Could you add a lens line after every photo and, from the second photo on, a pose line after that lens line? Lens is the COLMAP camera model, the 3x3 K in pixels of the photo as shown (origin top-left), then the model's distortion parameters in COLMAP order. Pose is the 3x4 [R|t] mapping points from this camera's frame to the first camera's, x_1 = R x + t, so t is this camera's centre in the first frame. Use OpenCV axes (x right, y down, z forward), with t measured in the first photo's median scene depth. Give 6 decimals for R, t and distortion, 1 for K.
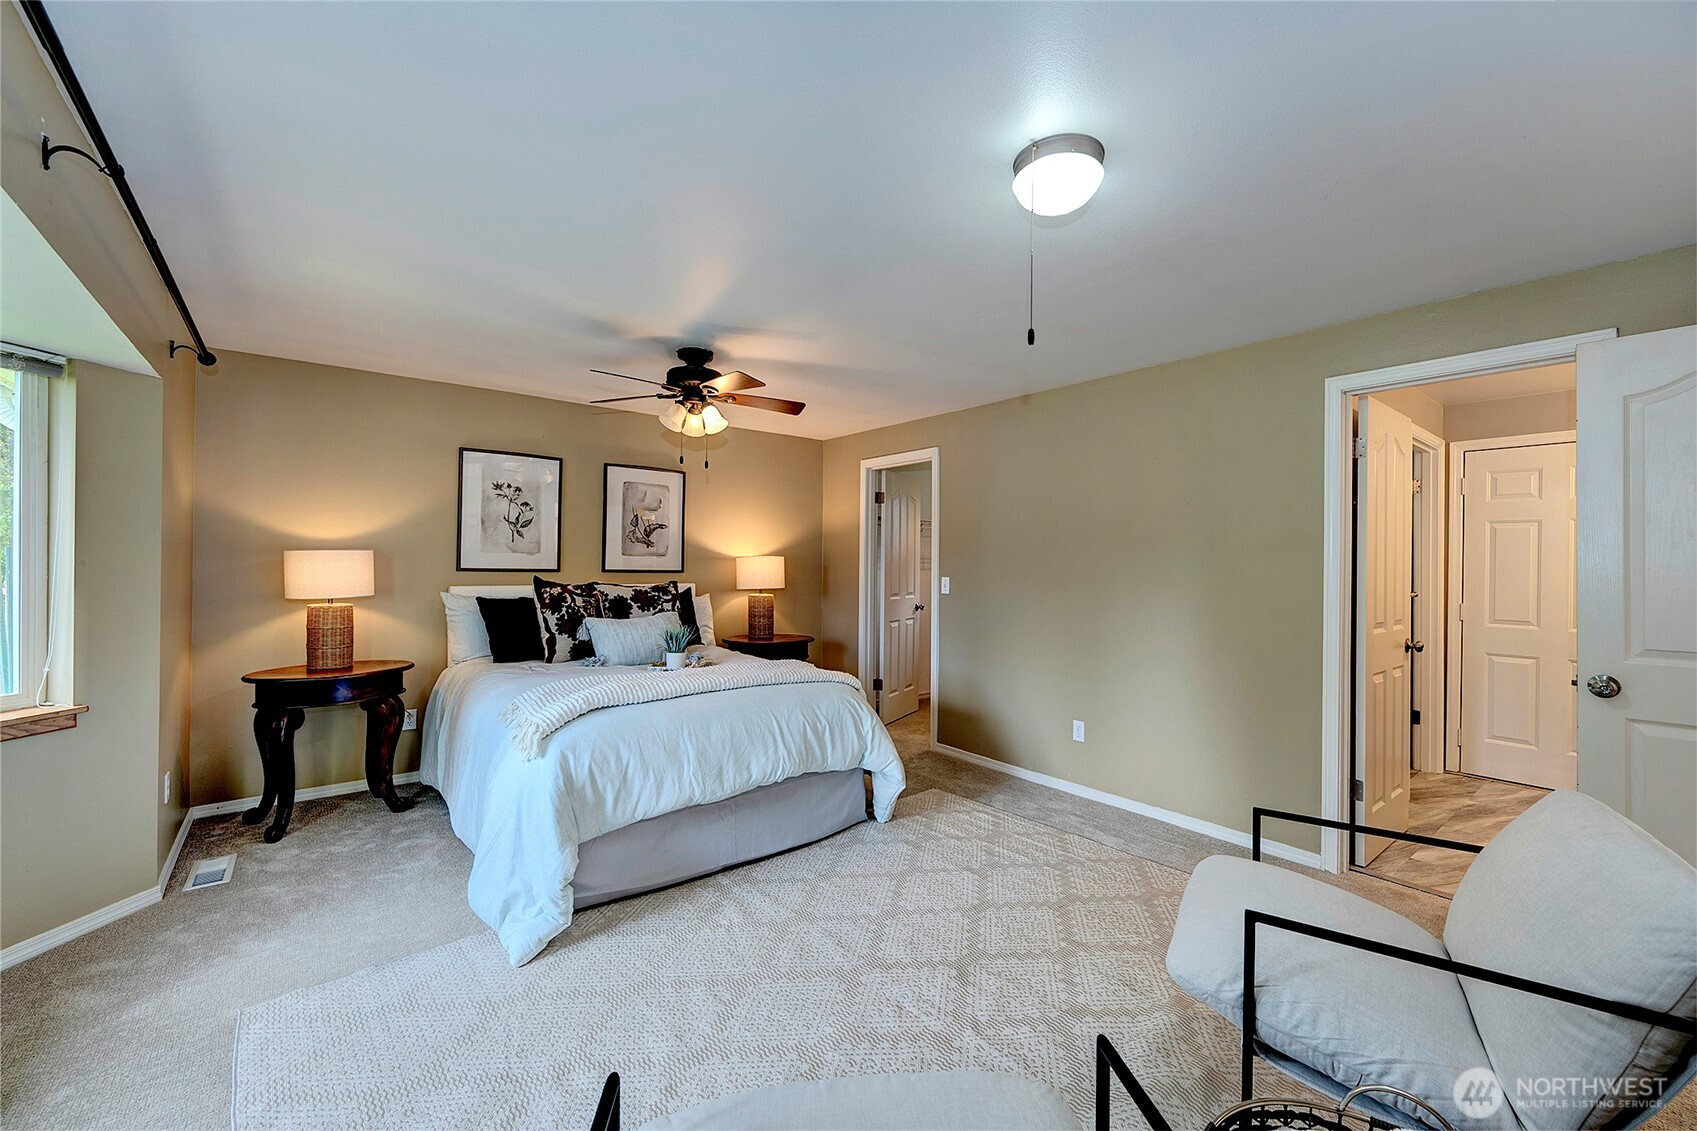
lens RADIAL K [[679.1, 0, 848.5], [0, 679.1, 565.5], [0, 0, 1]] dist [-0.002082, -0.000271]
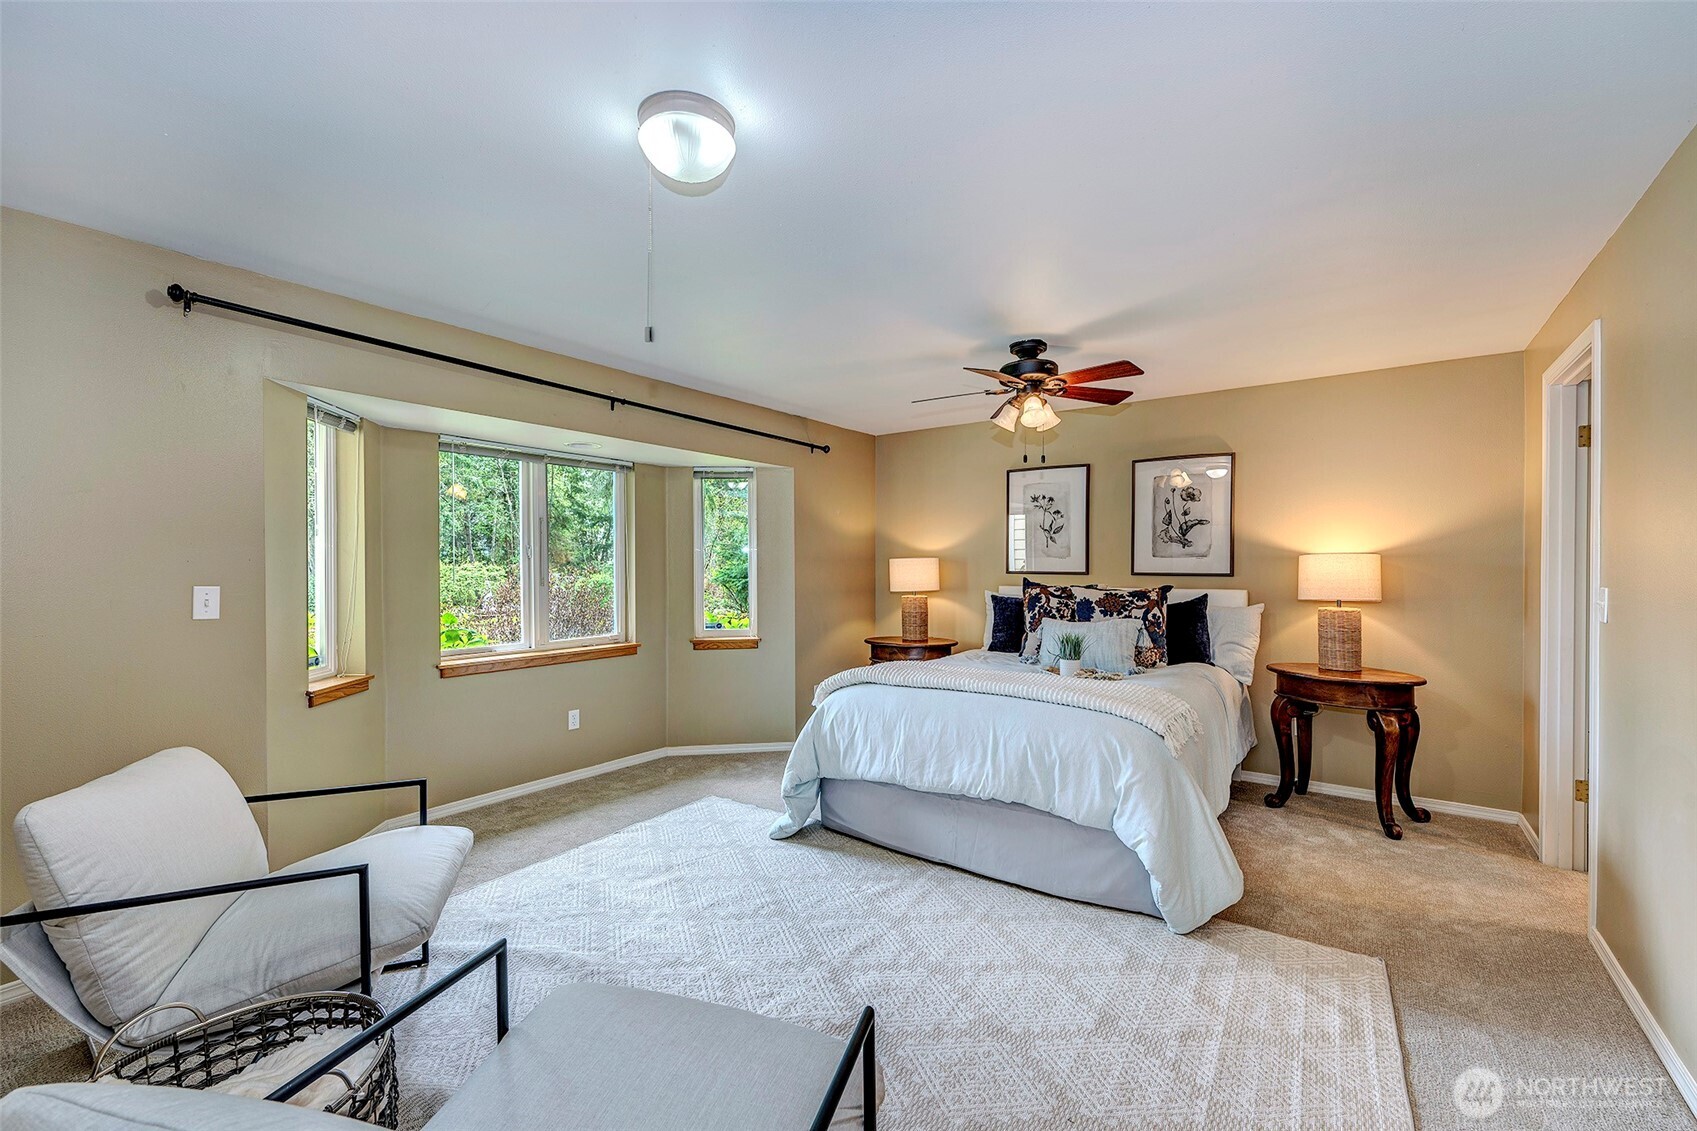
lens RADIAL K [[693.7, 0, 850.0], [0, 693.7, 571.6], [0, 0, 1]] dist [0.001310, 0.000050]
pose [[0.266151, 0.000647, -0.963931, 0.561770], [0.004016, 0.999990, 0.001780, 0.002287], [0.963923, -0.004345, 0.266146, 0.416451]]
